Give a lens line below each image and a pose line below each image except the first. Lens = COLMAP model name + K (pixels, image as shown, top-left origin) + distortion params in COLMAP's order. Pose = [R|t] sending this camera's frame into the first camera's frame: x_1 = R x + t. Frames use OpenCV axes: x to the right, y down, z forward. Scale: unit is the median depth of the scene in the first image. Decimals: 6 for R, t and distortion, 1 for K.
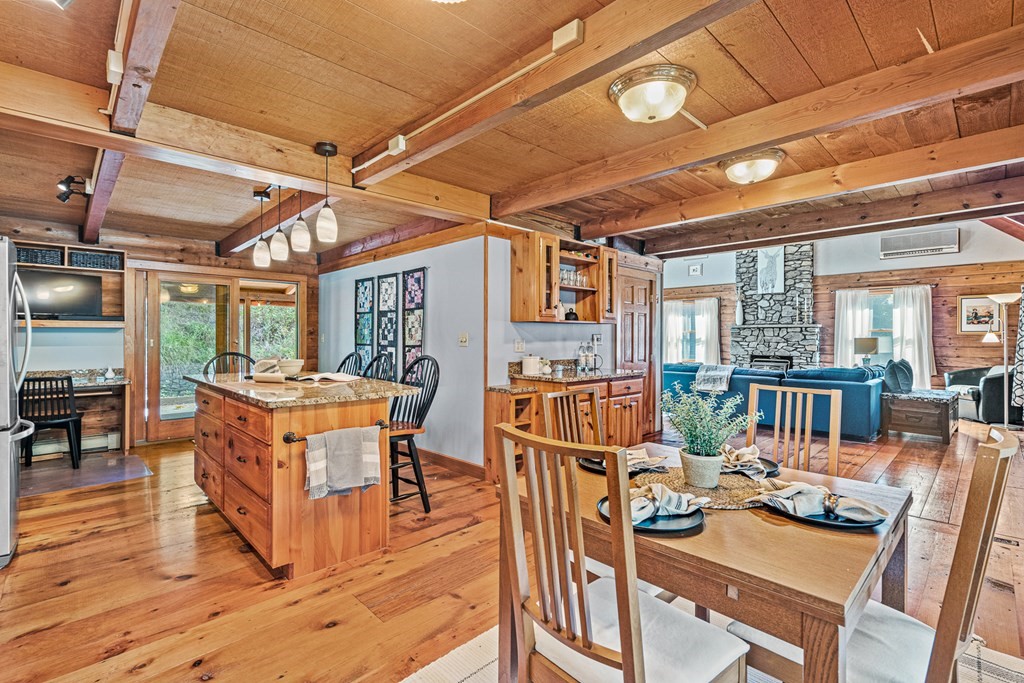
lens RADIAL K [[473.2, 0, 520.5], [0, 473.2, 337.1], [0, 0, 1]] dist [-0.001358, -0.001296]
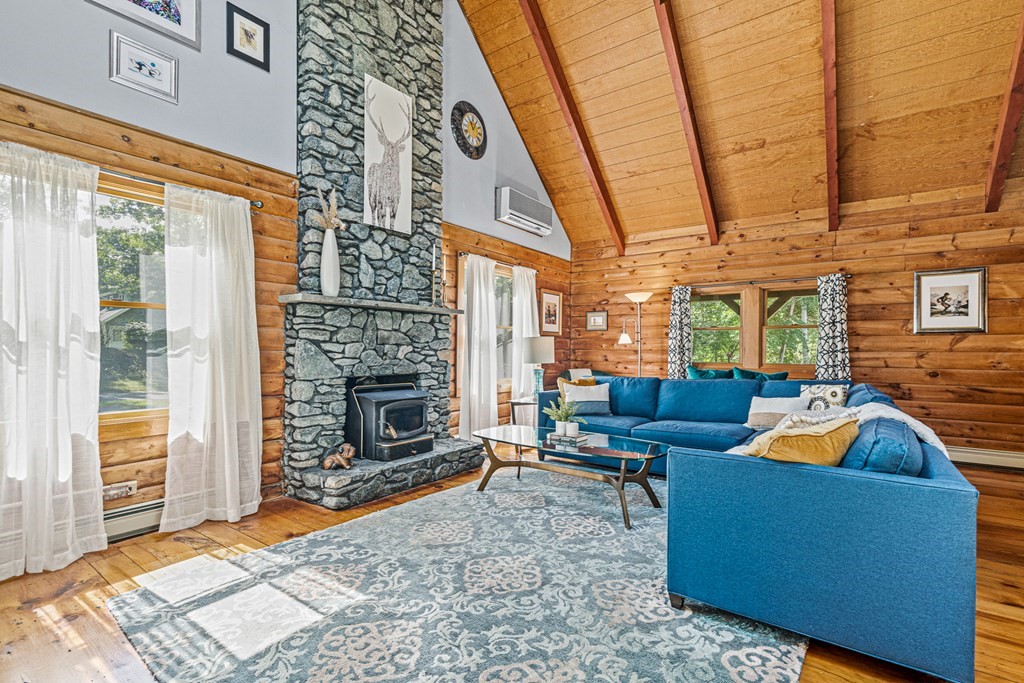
lens RADIAL K [[473.2, 0, 511.2], [0, 473.2, 347.3], [0, 0, 1]] dist [-0.001358, -0.001296]
pose [[-0.161844, -0.005919, 0.986799, 0.096812], [-0.009629, 0.999944, 0.004419, 0.011757], [-0.986769, -0.008787, -0.161892, 1.051352]]
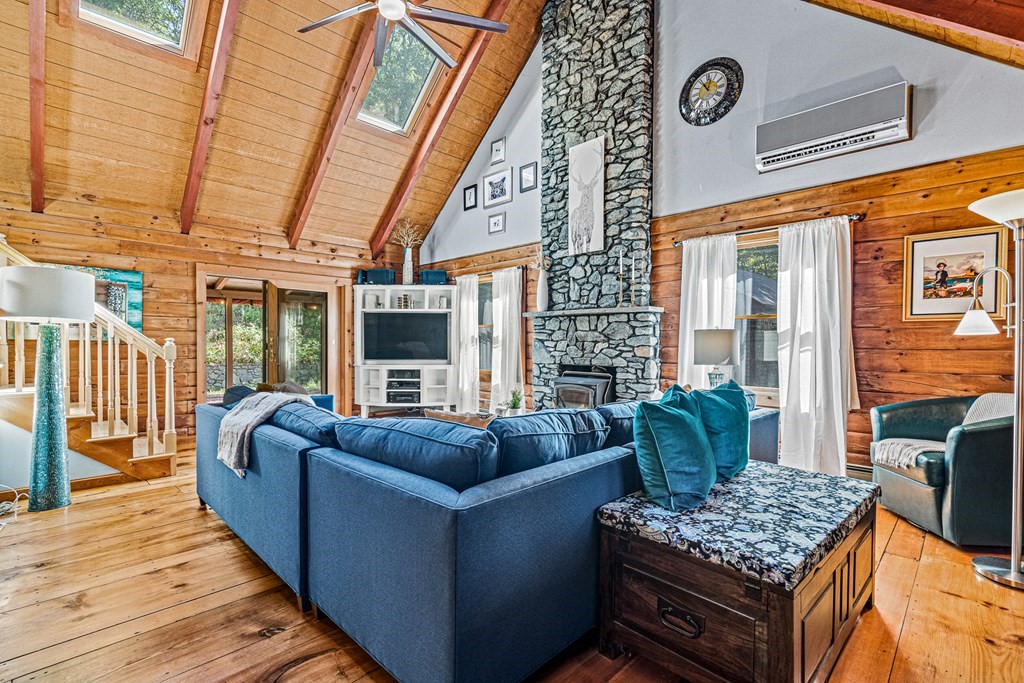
lens RADIAL K [[473.2, 0, 520.2], [0, 473.2, 349.4], [0, 0, 1]] dist [-0.001358, -0.001296]
pose [[0.999901, 0.002960, 0.013740, 0.487928], [-0.003152, 0.999897, 0.013996, 0.013893], [-0.013698, -0.014038, 0.999808, 0.488020]]
